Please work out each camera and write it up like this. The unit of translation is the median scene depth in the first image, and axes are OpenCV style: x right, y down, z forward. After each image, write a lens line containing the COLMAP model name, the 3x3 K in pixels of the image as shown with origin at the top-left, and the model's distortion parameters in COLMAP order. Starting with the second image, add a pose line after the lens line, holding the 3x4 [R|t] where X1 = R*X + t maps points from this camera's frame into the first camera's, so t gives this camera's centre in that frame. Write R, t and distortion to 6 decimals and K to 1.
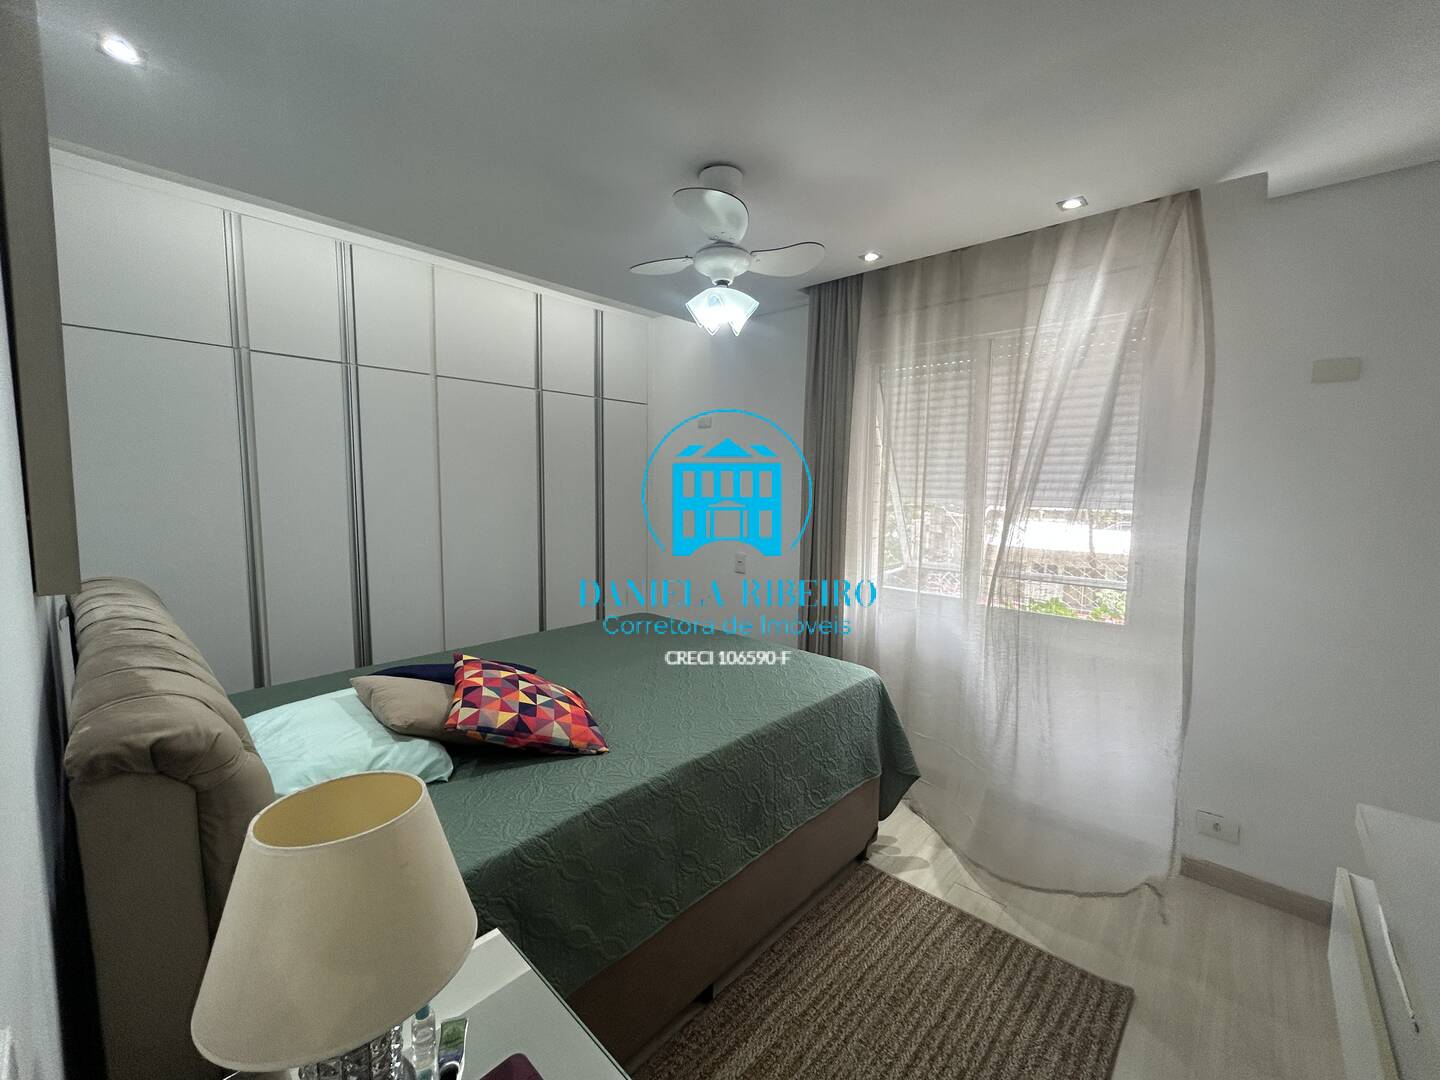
lens RADIAL K [[586.4, 0, 719.5], [0, 586.4, 535.0], [0, 0, 1]] dist [-0.000954, 0.001275]
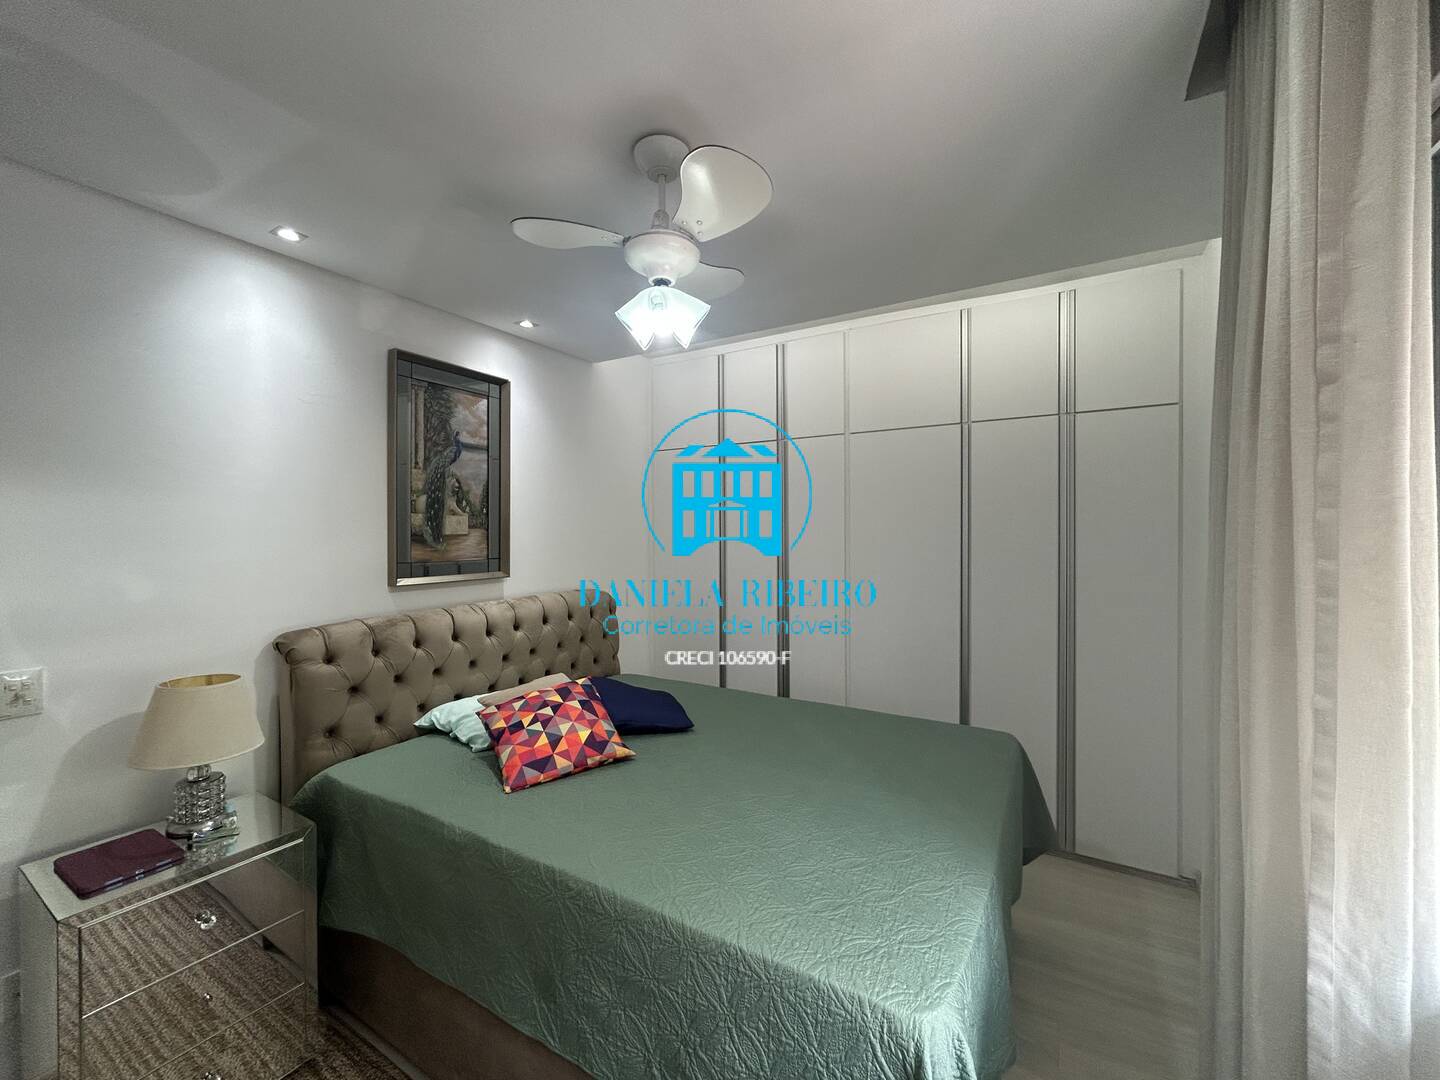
lens RADIAL K [[586.4, 0, 714.8], [0, 586.4, 536.0], [0, 0, 1]] dist [-0.000954, 0.001275]
pose [[0.194273, -0.006109, -0.980929, 0.835269], [-0.082505, 0.996336, -0.022544, -0.088847], [0.977472, 0.085311, 0.193057, 1.018637]]
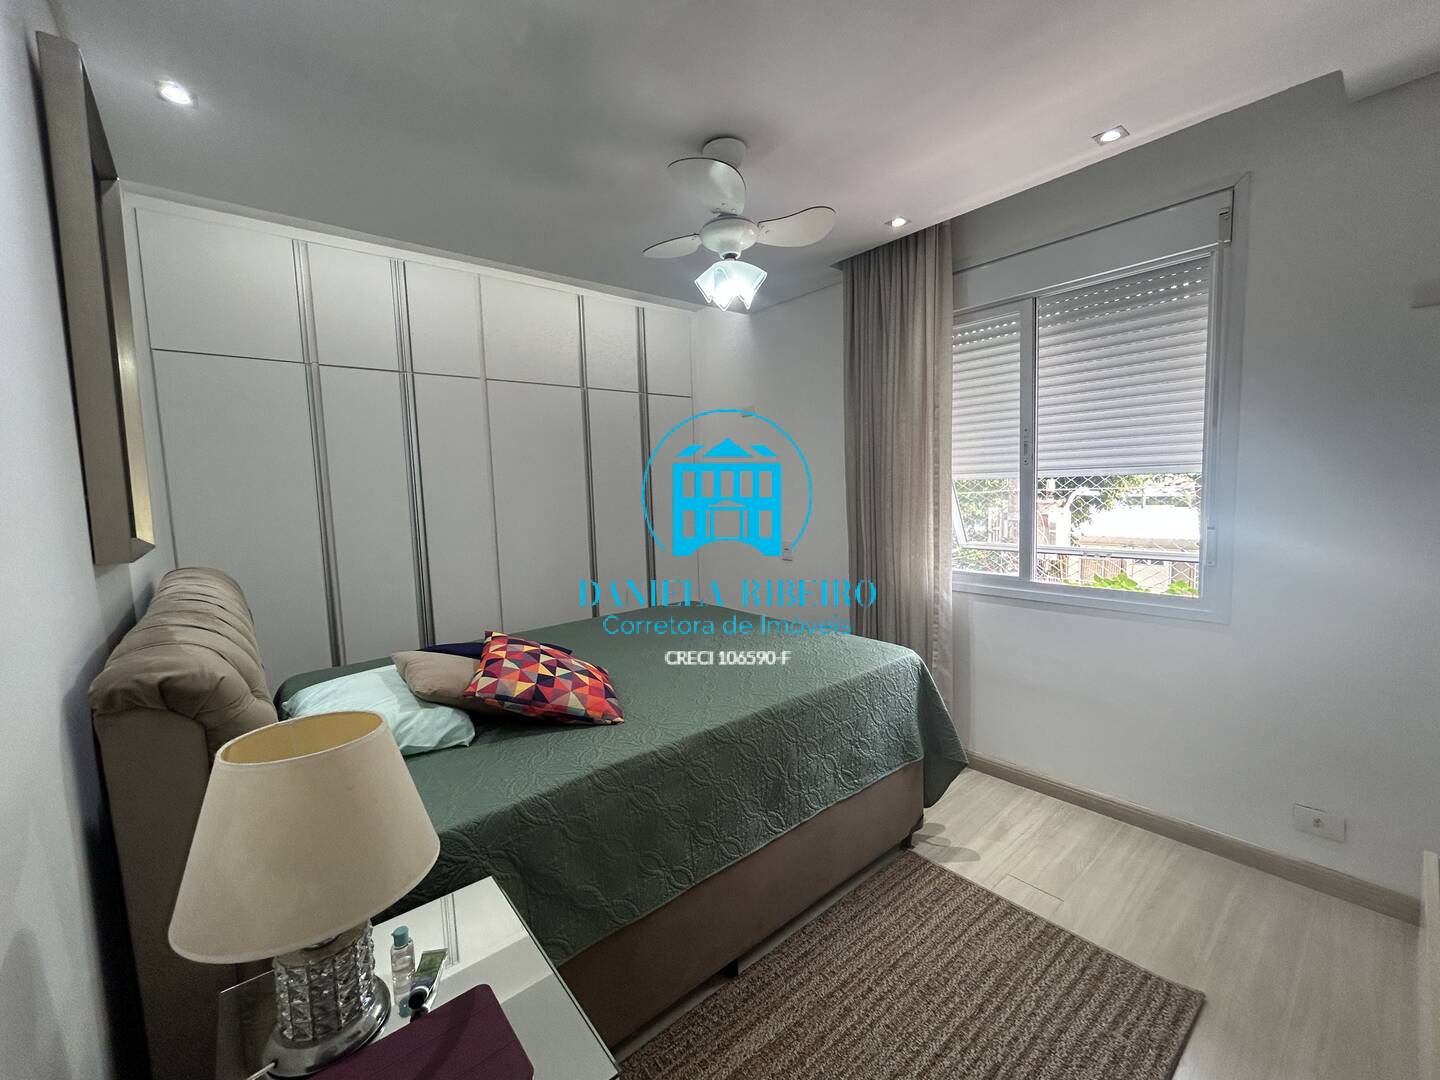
lens RADIAL K [[586.4, 0, 720.0], [0, 586.4, 536.0], [0, 0, 1]] dist [-0.000954, 0.001275]
pose [[0.990960, -0.033796, -0.129834, 0.108748], [0.033361, 0.999428, -0.005527, 0.052663], [0.129946, 0.001146, 0.991520, 0.012379]]
